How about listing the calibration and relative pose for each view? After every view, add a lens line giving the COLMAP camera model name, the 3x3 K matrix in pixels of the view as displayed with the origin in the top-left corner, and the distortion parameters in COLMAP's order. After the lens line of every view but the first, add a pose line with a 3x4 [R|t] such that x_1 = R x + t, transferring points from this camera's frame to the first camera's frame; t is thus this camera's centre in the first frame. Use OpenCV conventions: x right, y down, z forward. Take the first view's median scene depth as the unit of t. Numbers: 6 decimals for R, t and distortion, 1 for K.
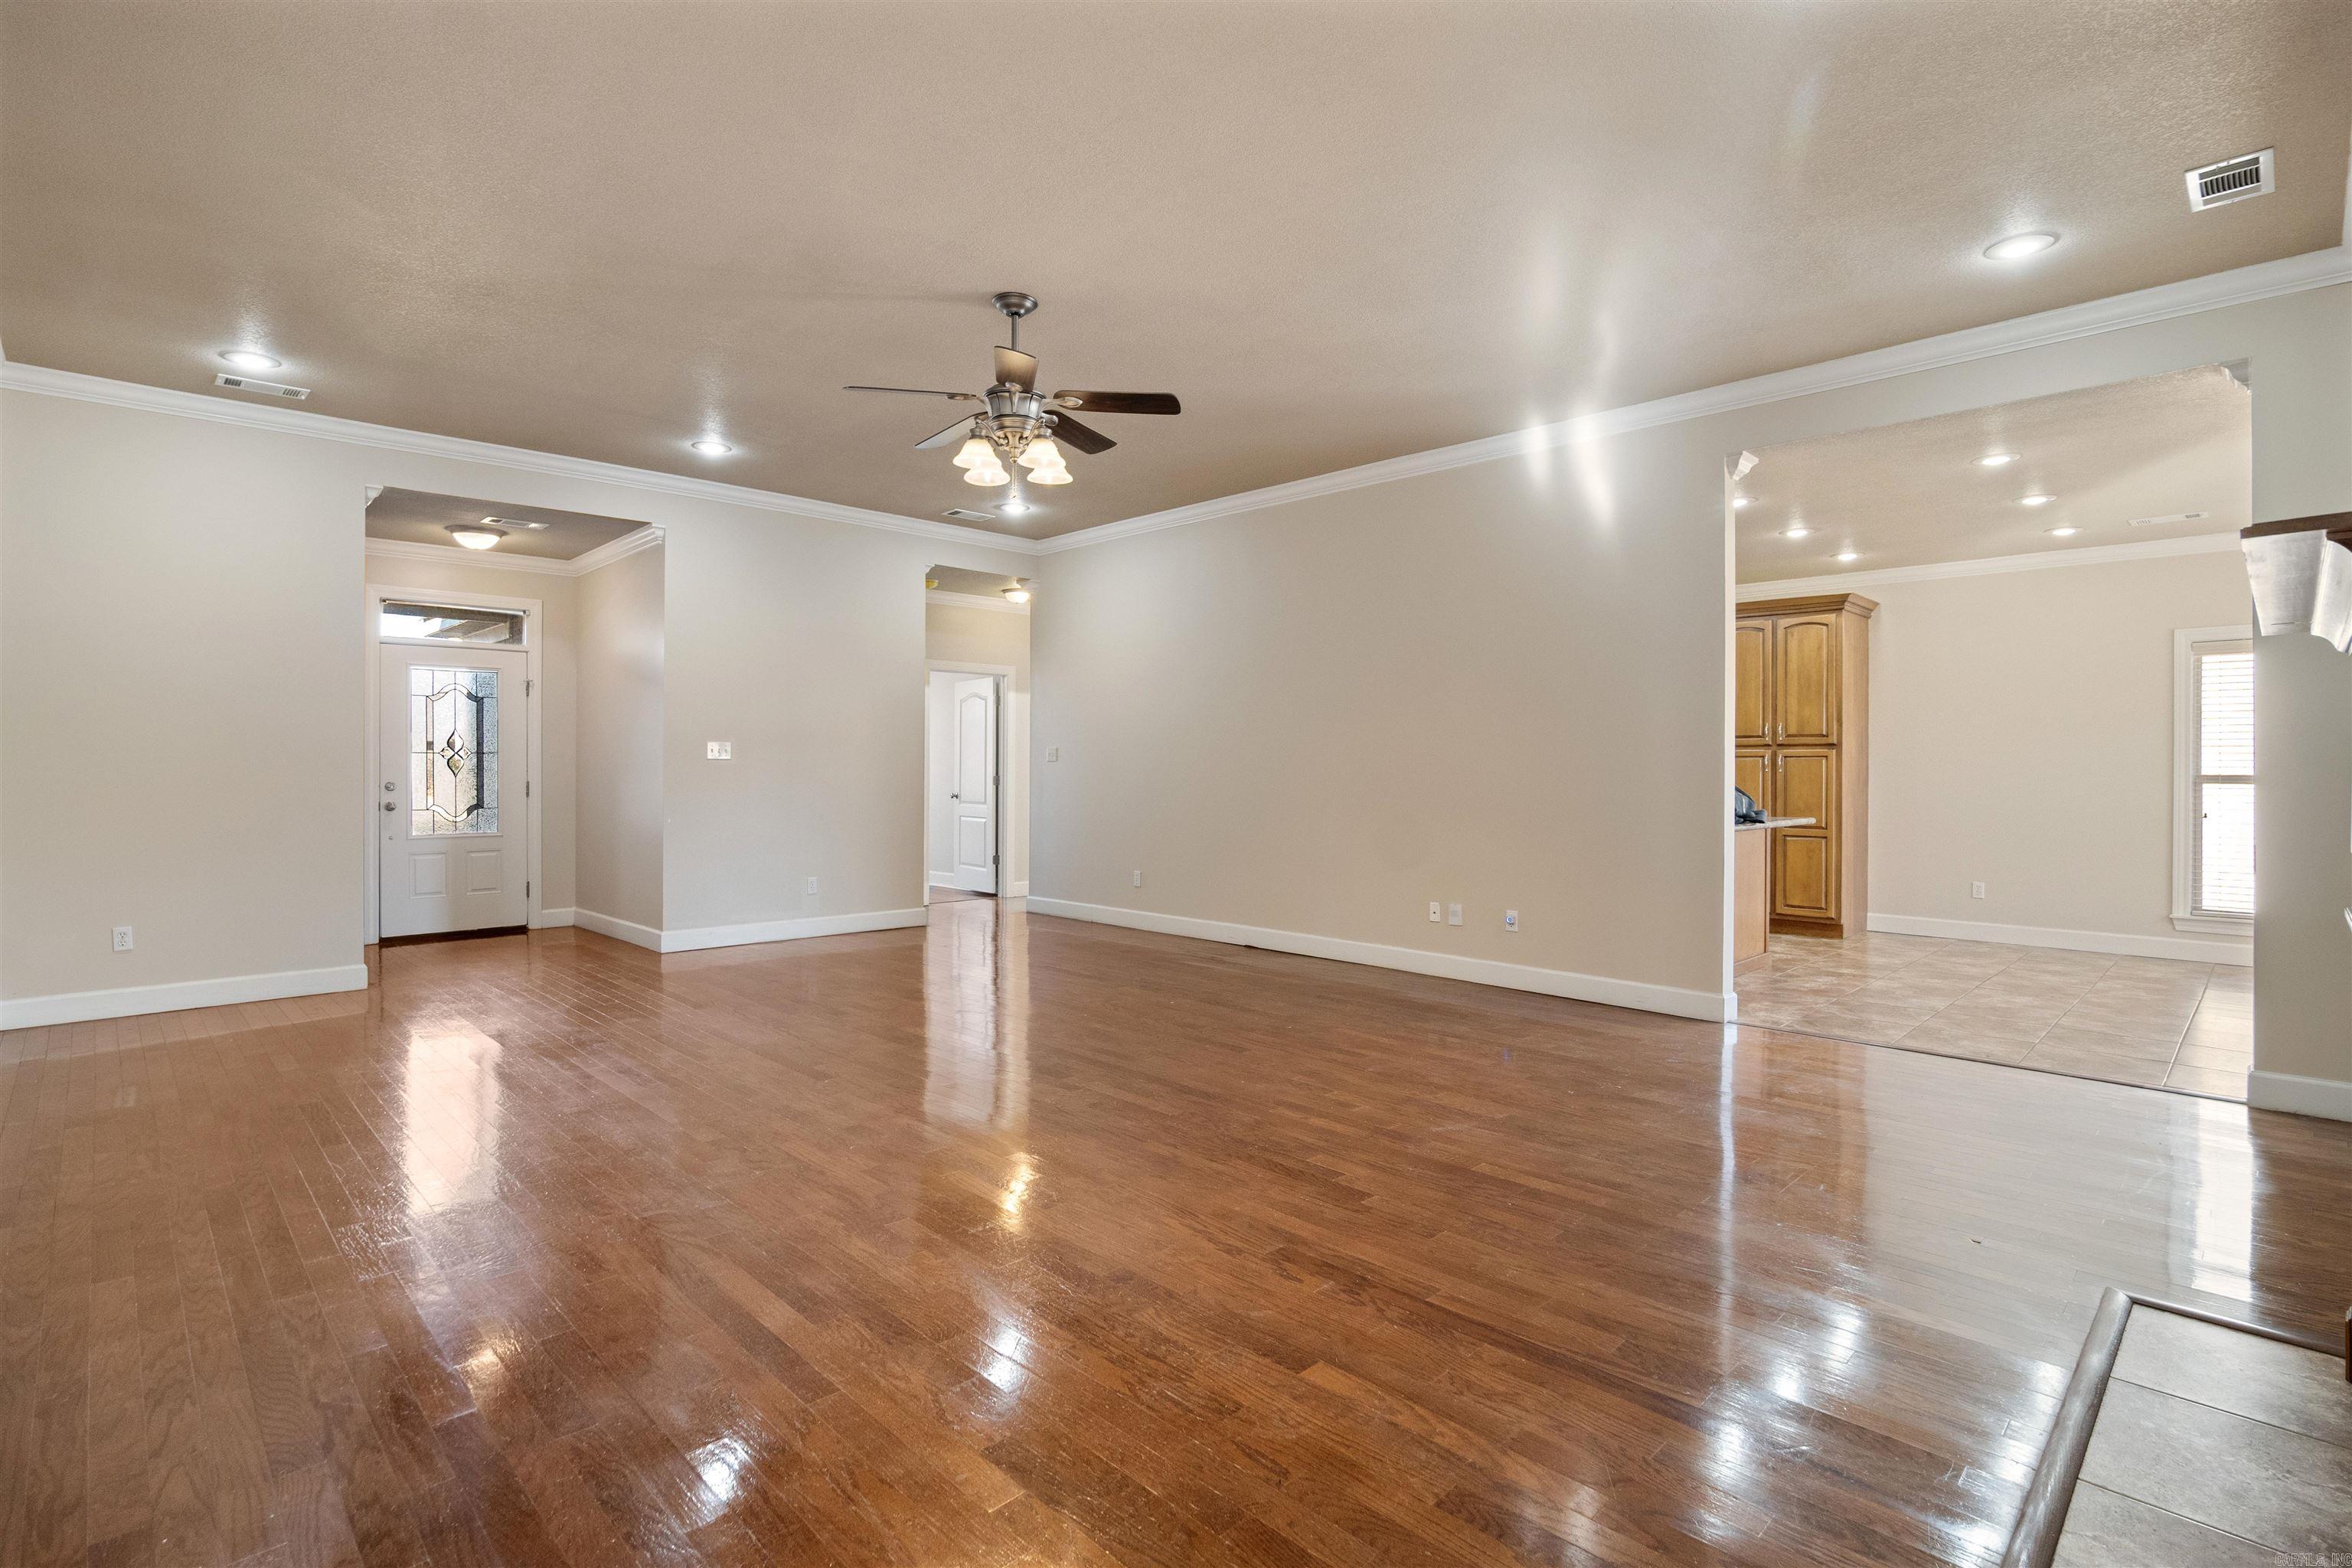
lens RADIAL K [[1125.5, 0, 1165.5], [0, 1125.5, 795.1], [0, 0, 1]] dist [-0.000380, -0.000197]
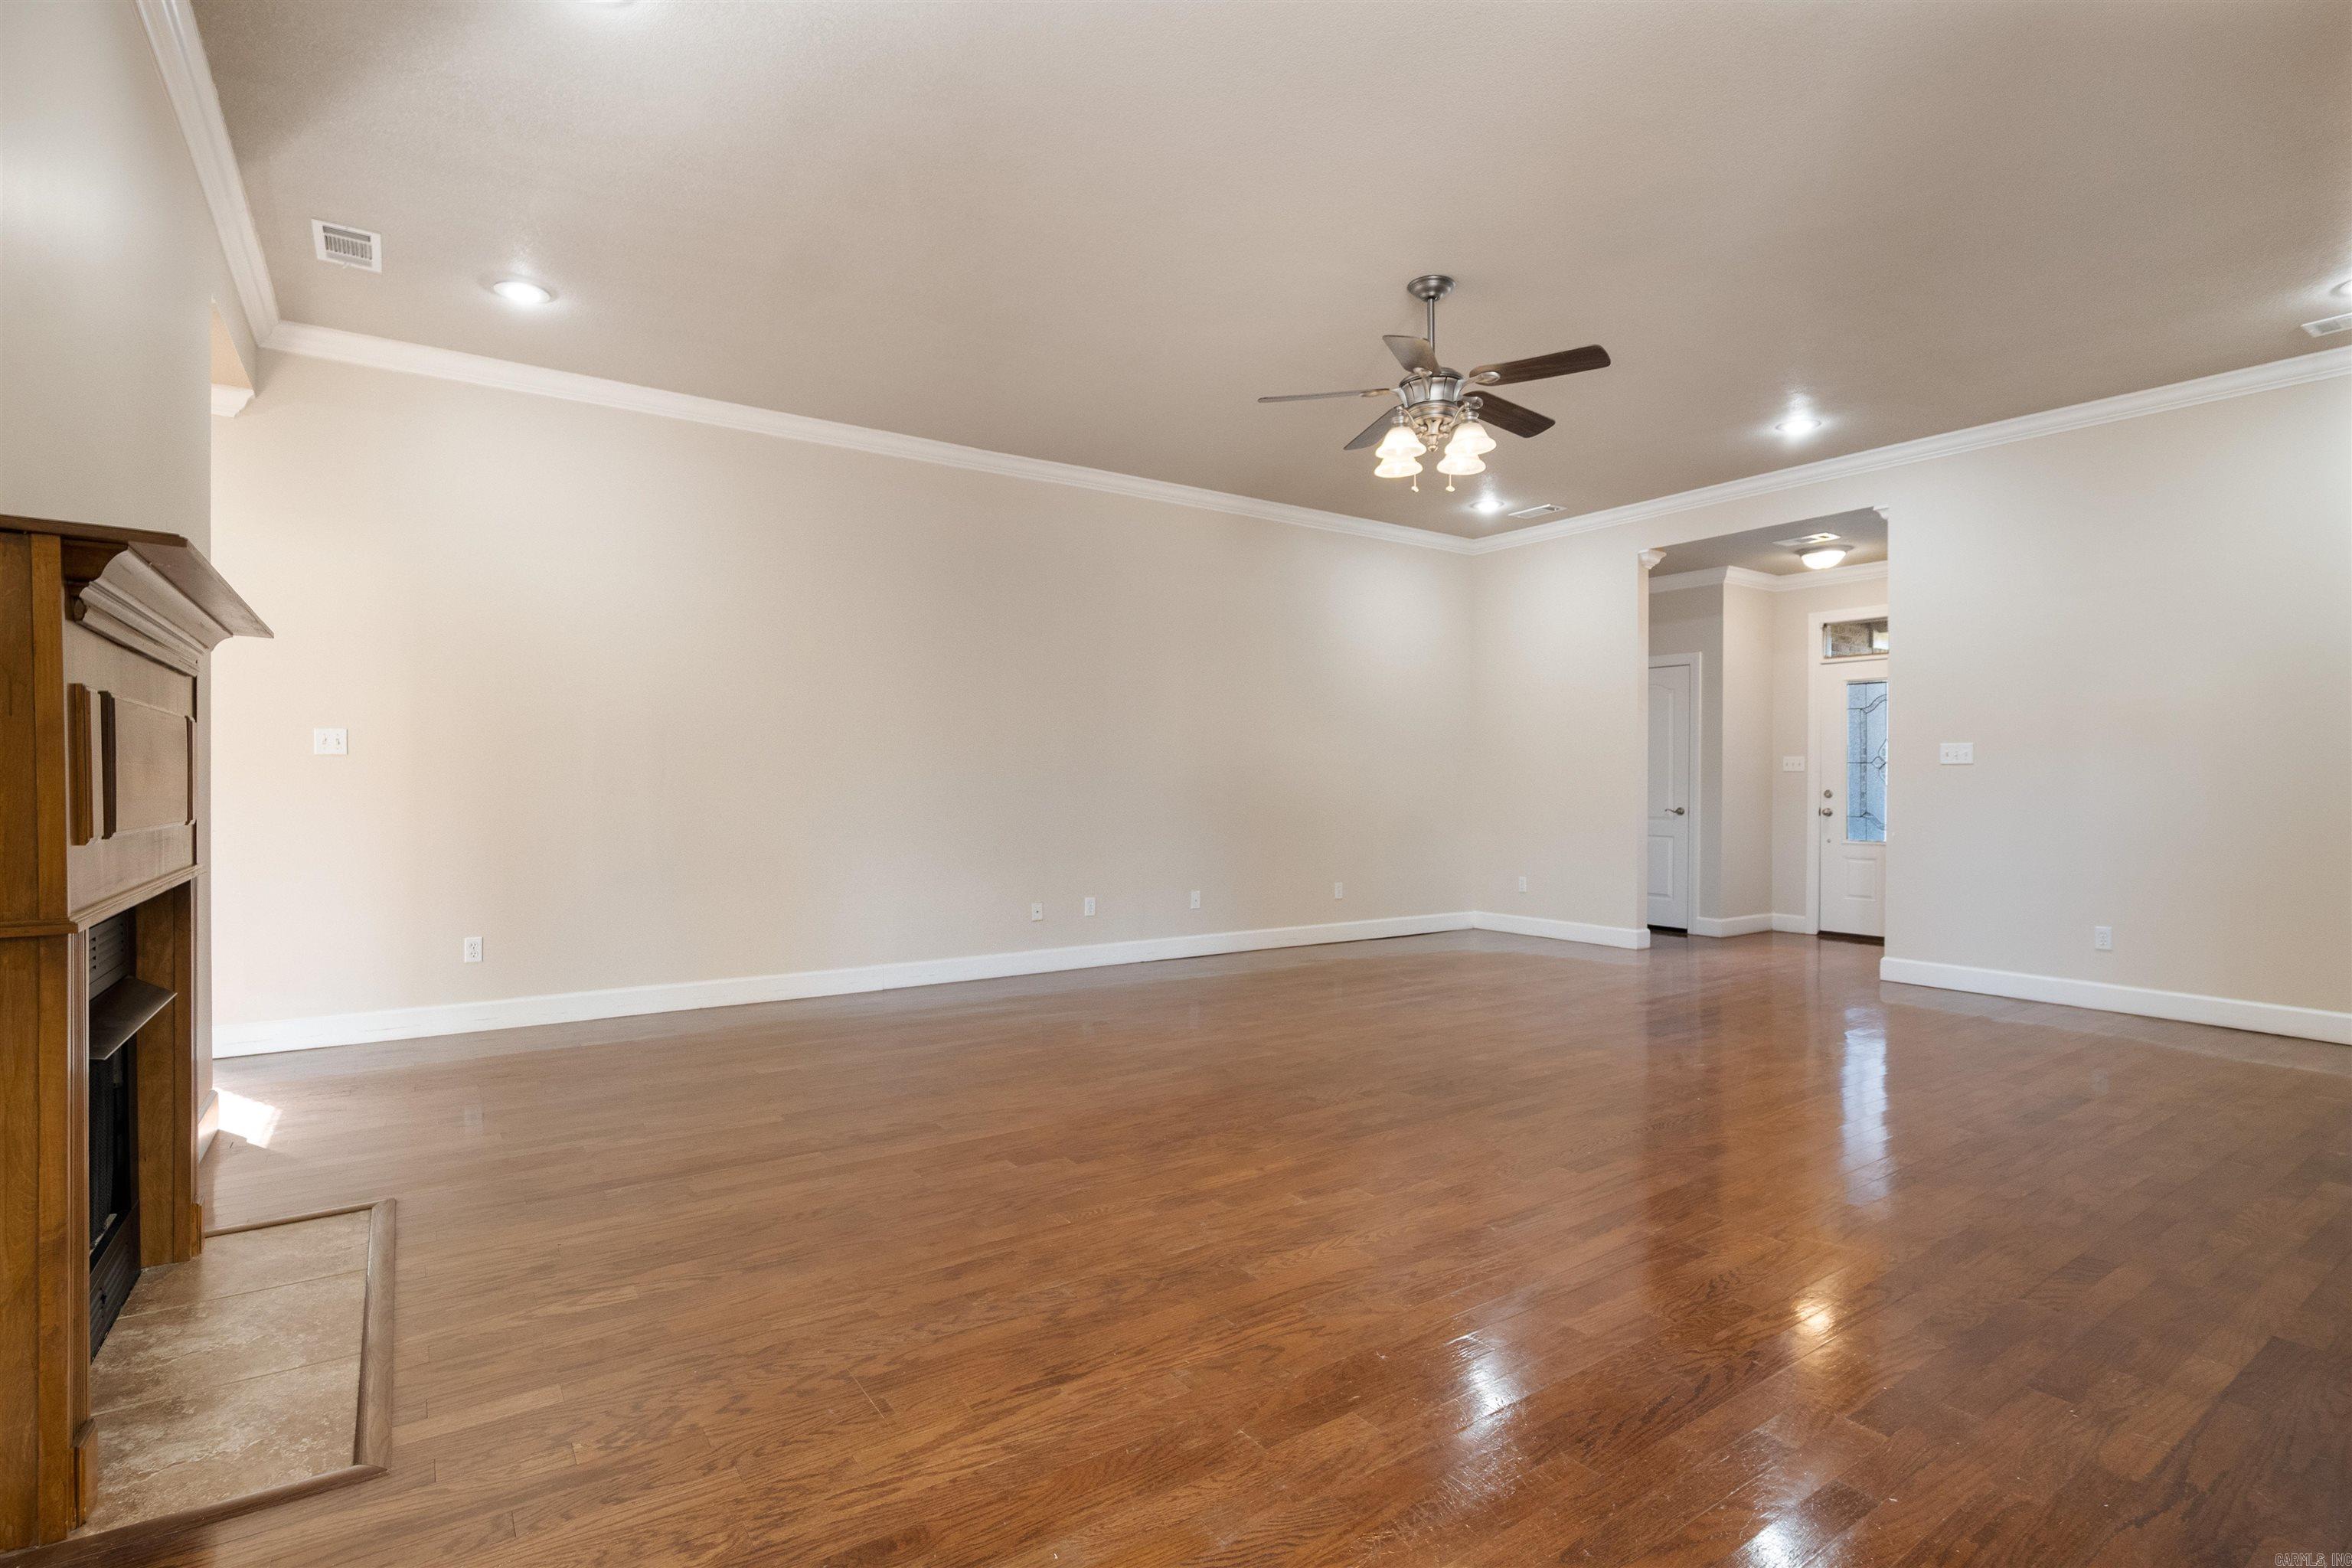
lens RADIAL K [[1125.5, 0, 1165.5], [0, 1125.5, 795.1], [0, 0, 1]] dist [-0.000380, -0.000197]
pose [[-0.181912, 0.006613, -0.983293, 0.943941], [-0.027974, 0.999538, 0.011897, -0.003617], [0.982917, 0.029670, -0.181643, 1.045676]]
